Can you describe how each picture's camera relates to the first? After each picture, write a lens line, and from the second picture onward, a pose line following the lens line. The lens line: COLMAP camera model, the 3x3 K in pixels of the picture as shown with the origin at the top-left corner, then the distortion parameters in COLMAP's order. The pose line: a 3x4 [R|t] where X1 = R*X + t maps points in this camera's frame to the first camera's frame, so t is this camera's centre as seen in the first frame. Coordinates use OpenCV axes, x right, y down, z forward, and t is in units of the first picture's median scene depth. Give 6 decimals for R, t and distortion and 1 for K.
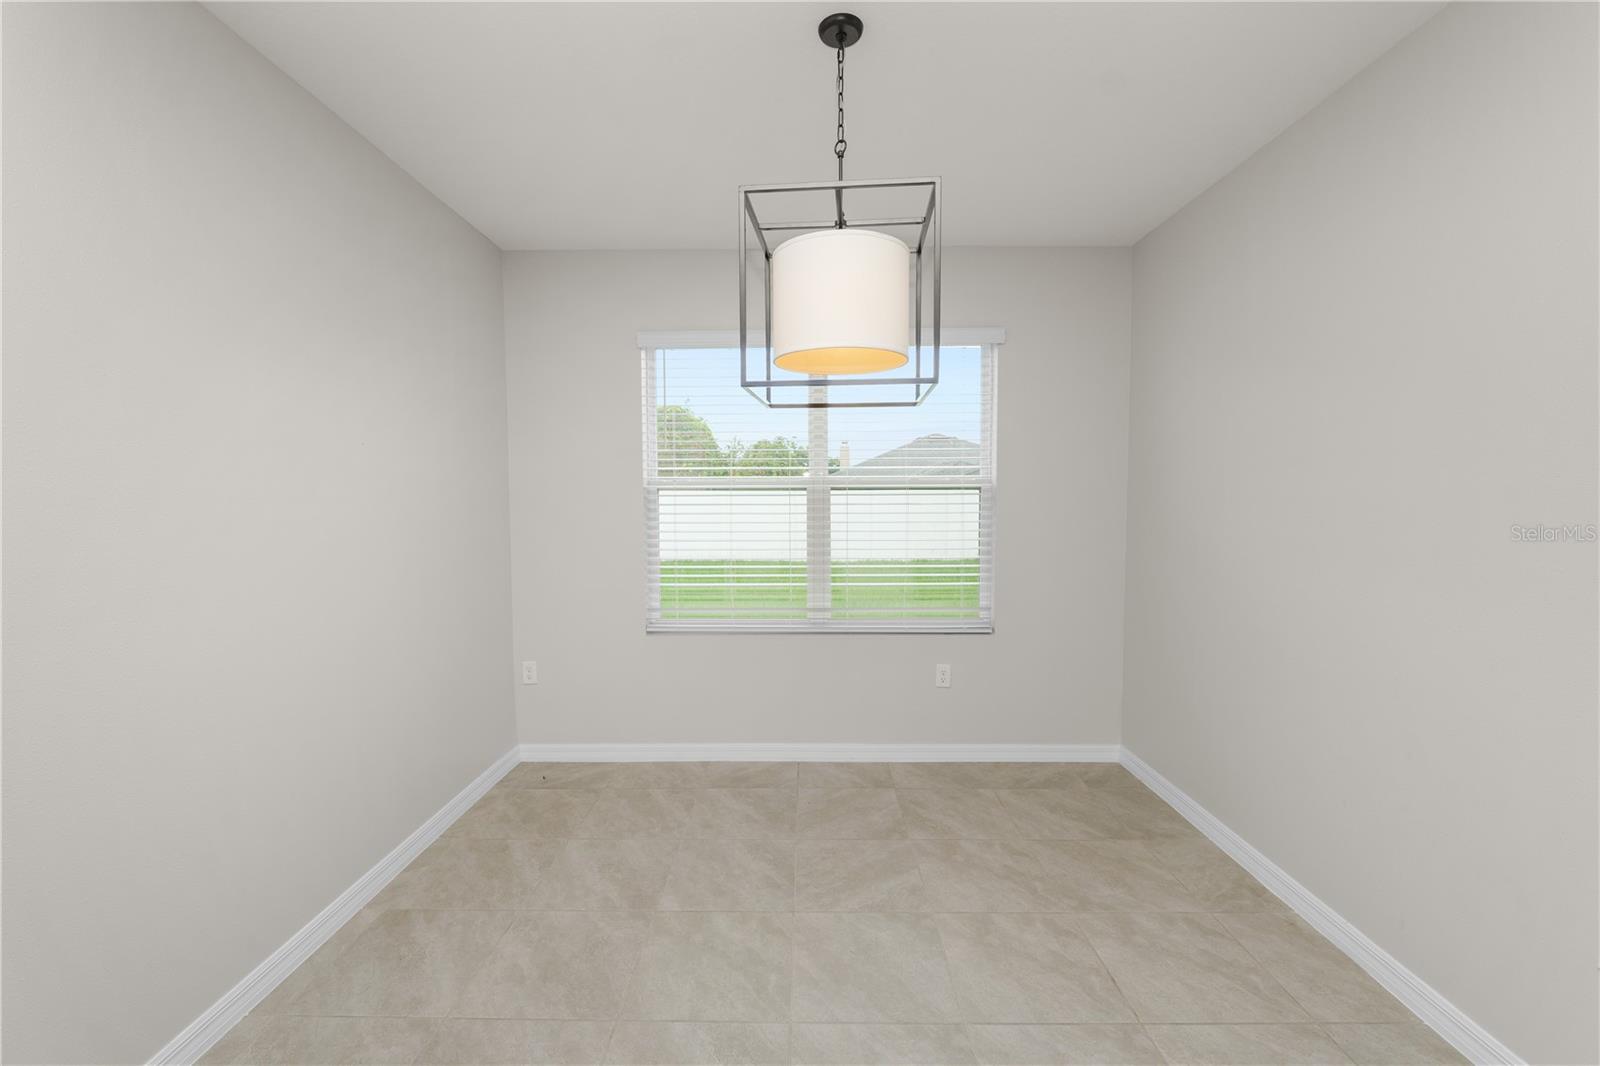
lens RADIAL K [[651.7, 0, 799.8], [0, 651.7, 527.6], [0, 0, 1]] dist [-0.013483, 0.001289]
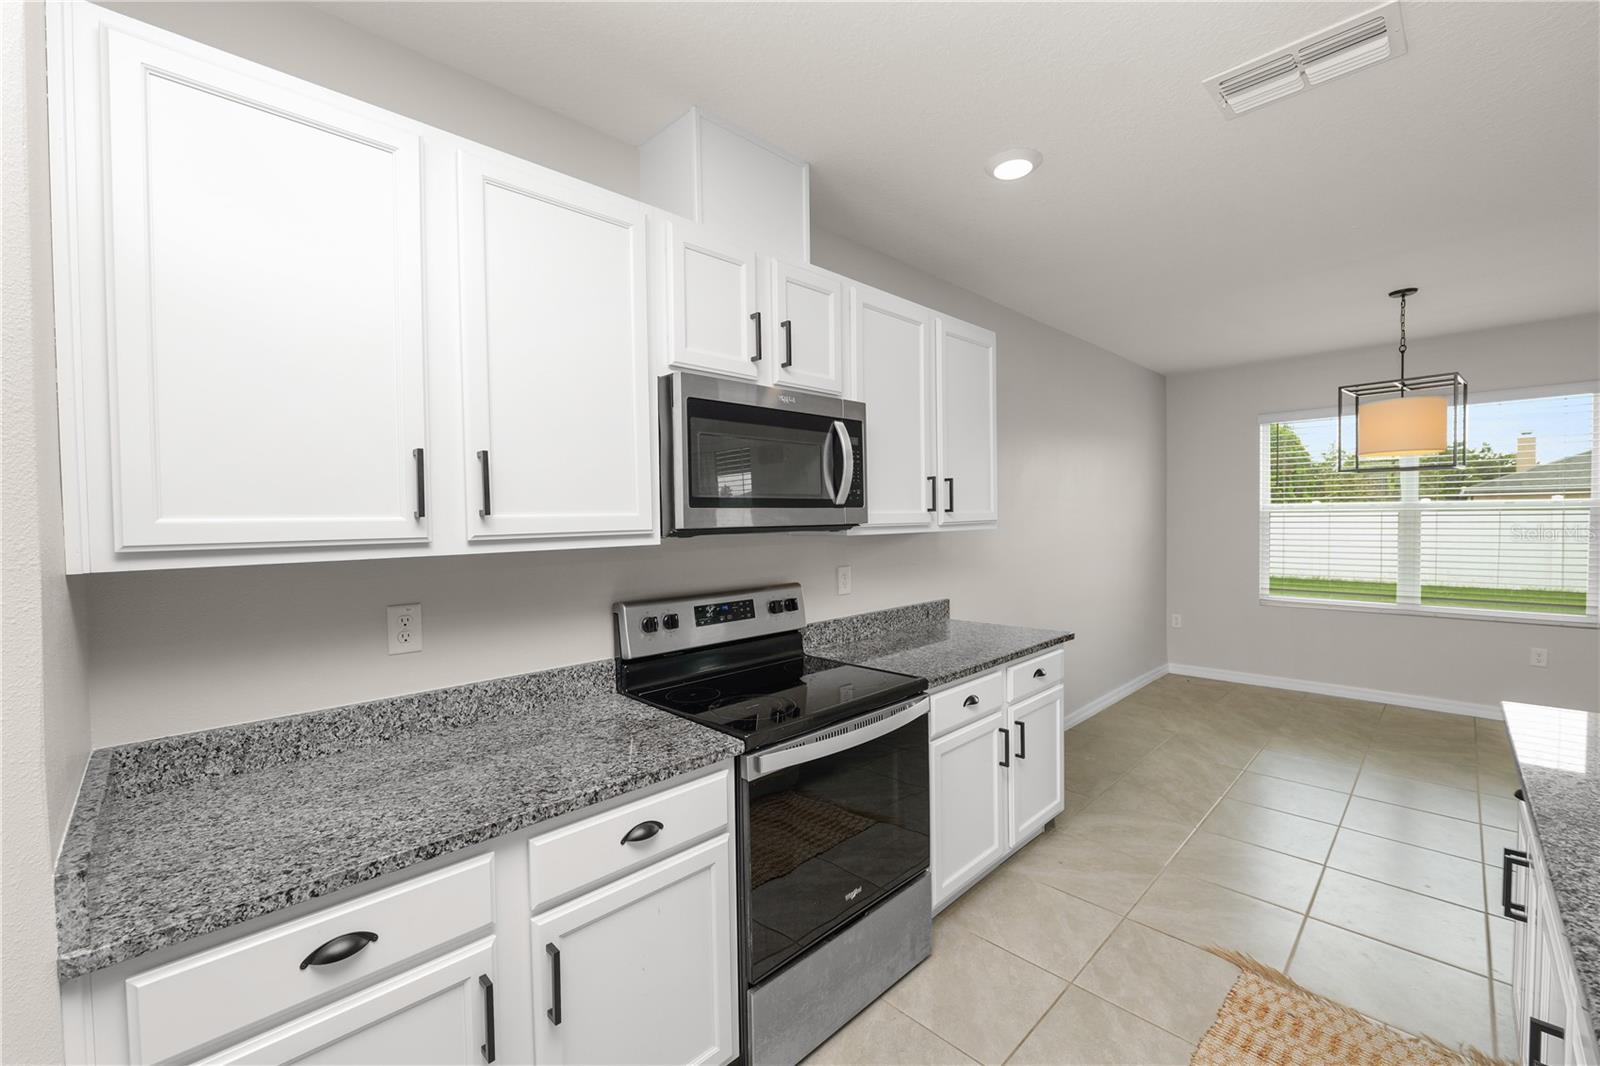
lens RADIAL K [[651.7, 0, 795.9], [0, 651.7, 536.1], [0, 0, 1]] dist [-0.013483, 0.001289]
pose [[0.704004, 0.015636, -0.710024, 0.095809], [-0.022639, 0.999744, -0.000430, 0.027331], [0.709835, 0.016377, 0.704178, -1.019123]]
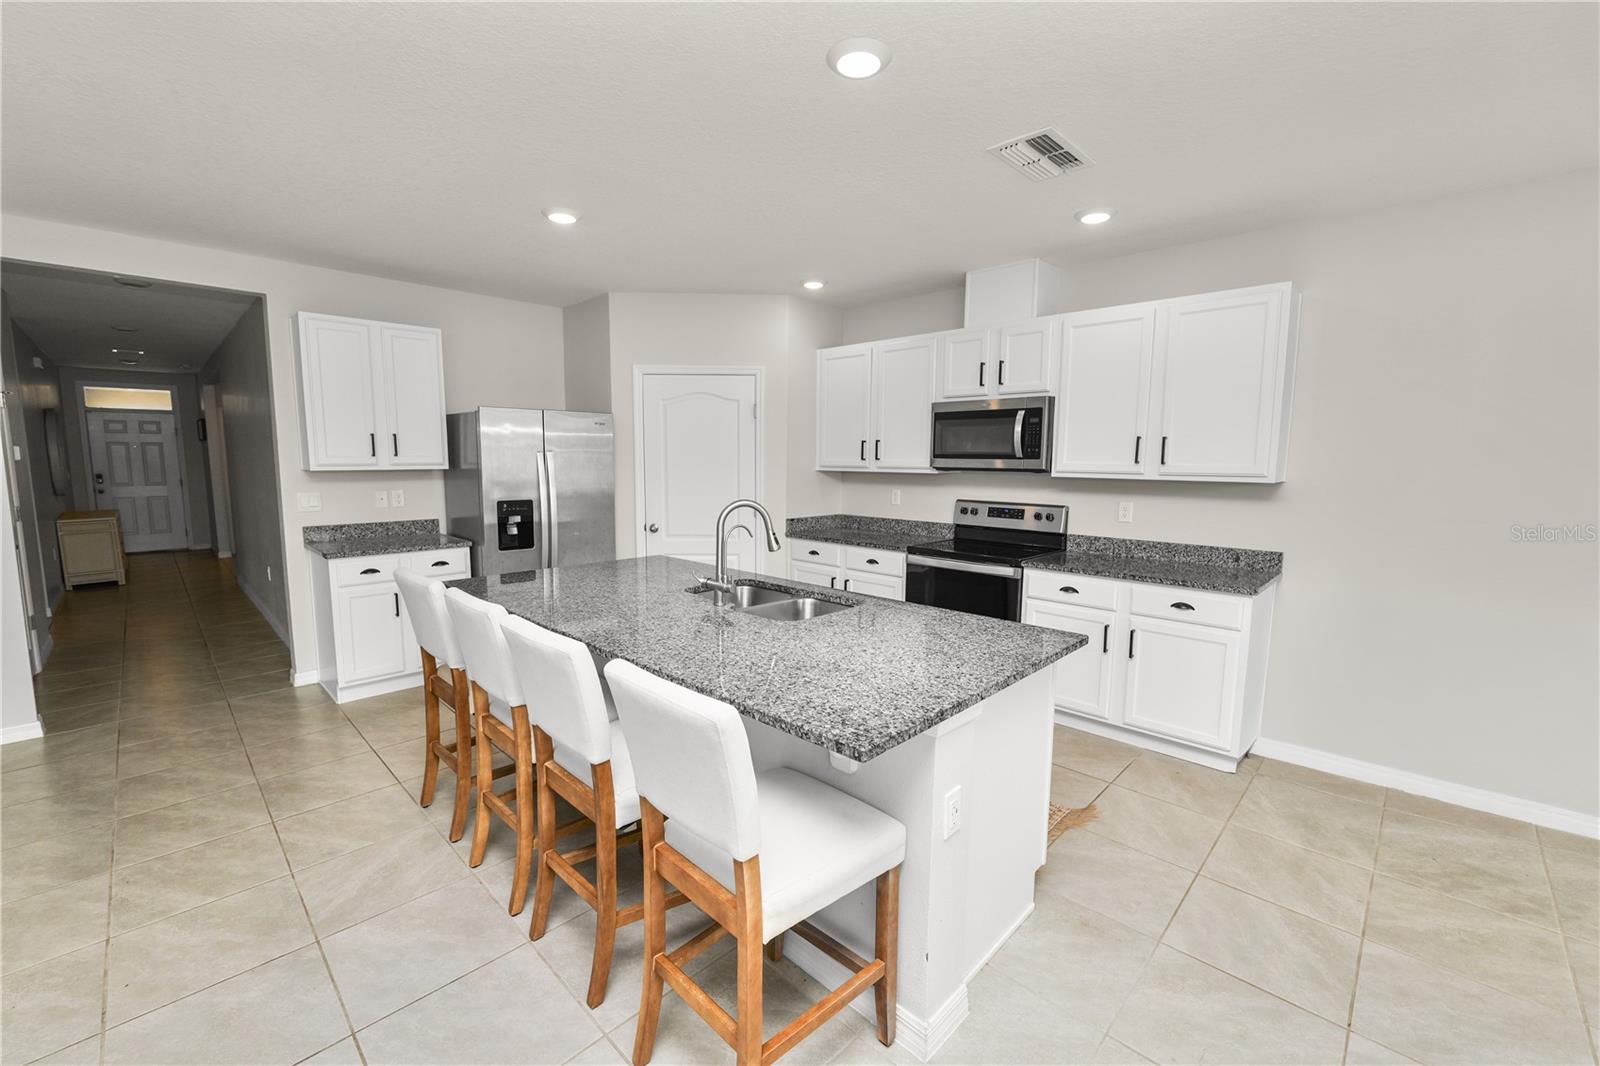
lens RADIAL K [[651.7, 0, 797.5], [0, 651.7, 532.1], [0, 0, 1]] dist [-0.013483, 0.001289]
pose [[-0.693611, 0.079048, -0.715999, 0.838676], [-0.041404, 0.987943, 0.149180, -0.035655], [0.719159, 0.133118, -0.681975, 0.082479]]
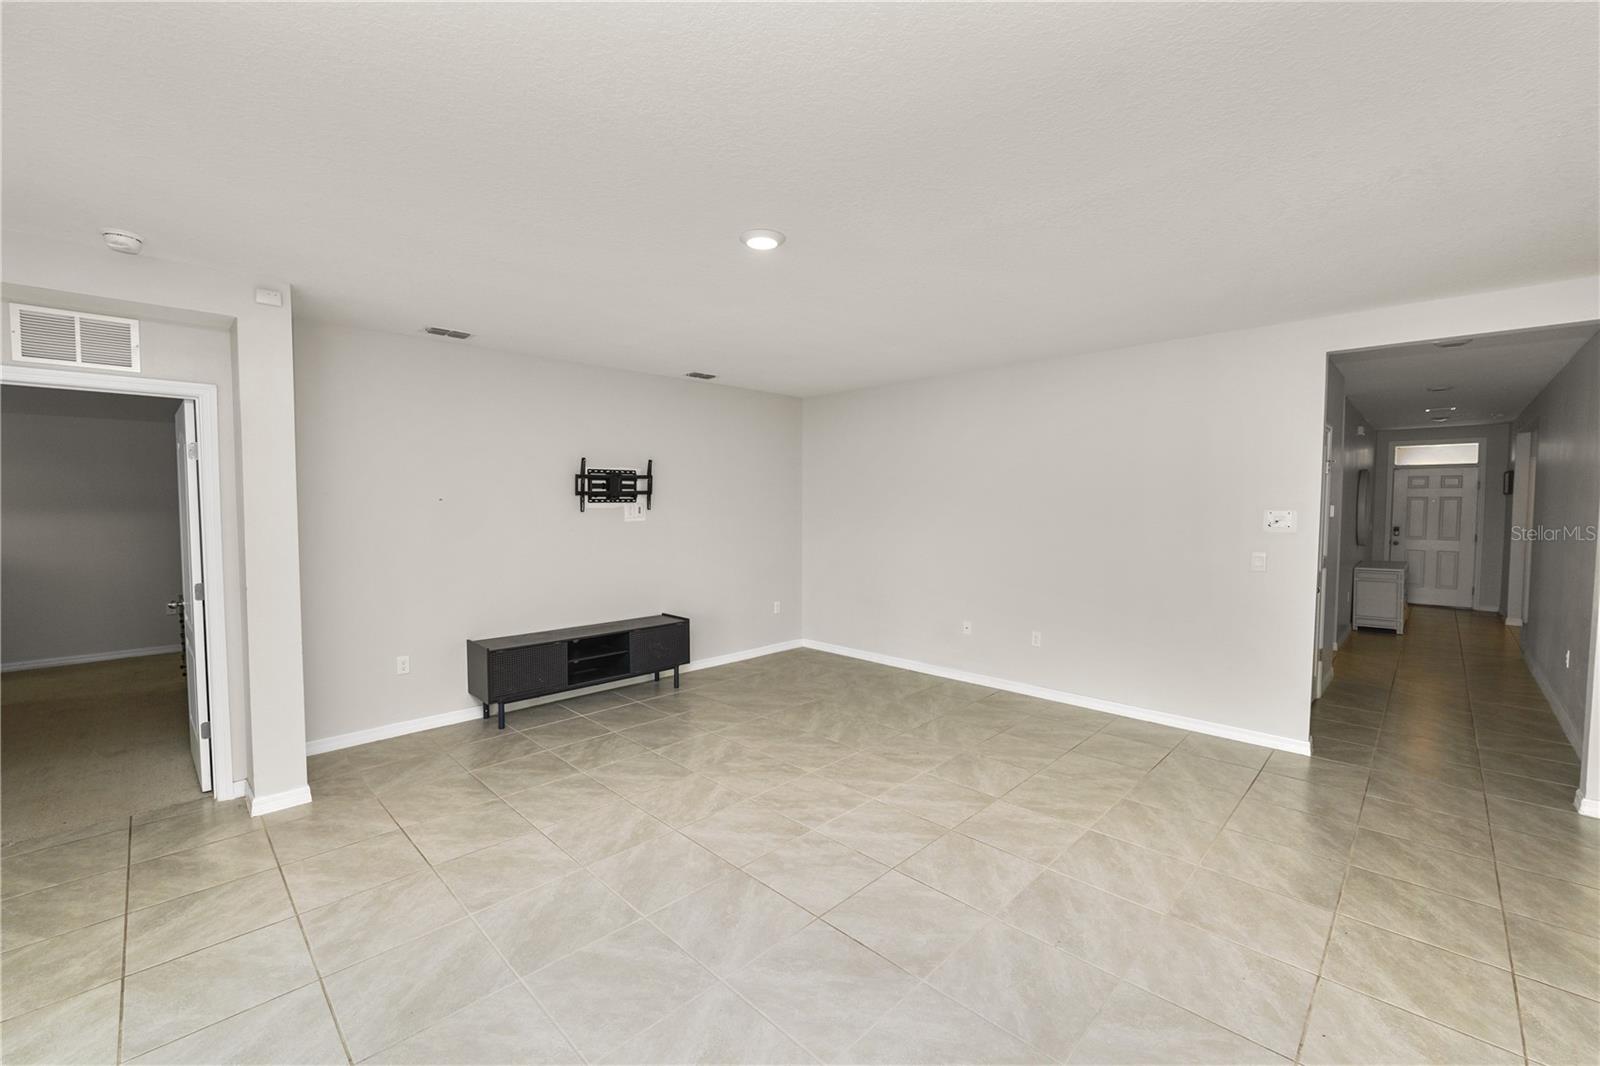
lens RADIAL K [[651.7, 0, 798.2], [0, 651.7, 537.1], [0, 0, 1]] dist [-0.013483, 0.001289]
pose [[-0.716619, -0.037398, 0.696461, 0.829062], [0.033177, 0.995603, 0.087598, -0.052050], [-0.696675, 0.085881, -0.712228, 0.034374]]
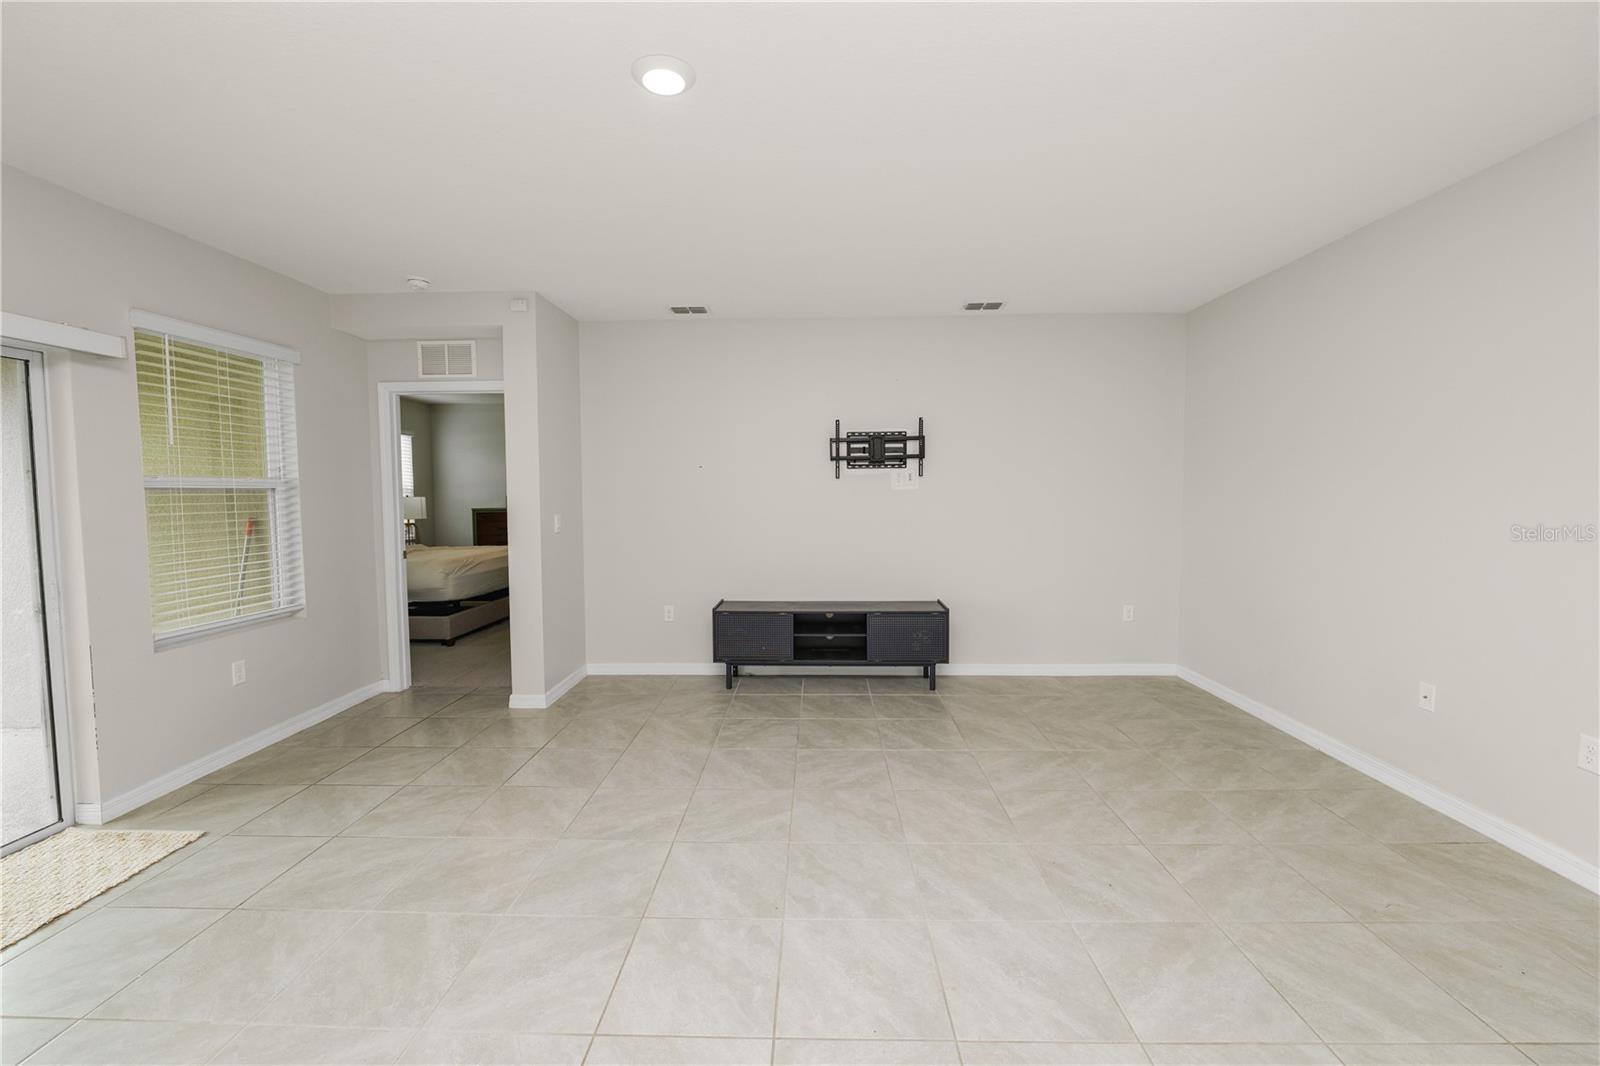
lens RADIAL K [[651.7, 0, 801.4], [0, 651.7, 530.6], [0, 0, 1]] dist [-0.013483, 0.001289]
pose [[0.017212, -0.062602, 0.997890, 0.833279], [0.054475, 0.996614, 0.061582, 0.035264], [-0.998367, 0.053300, 0.020564, -0.721542]]
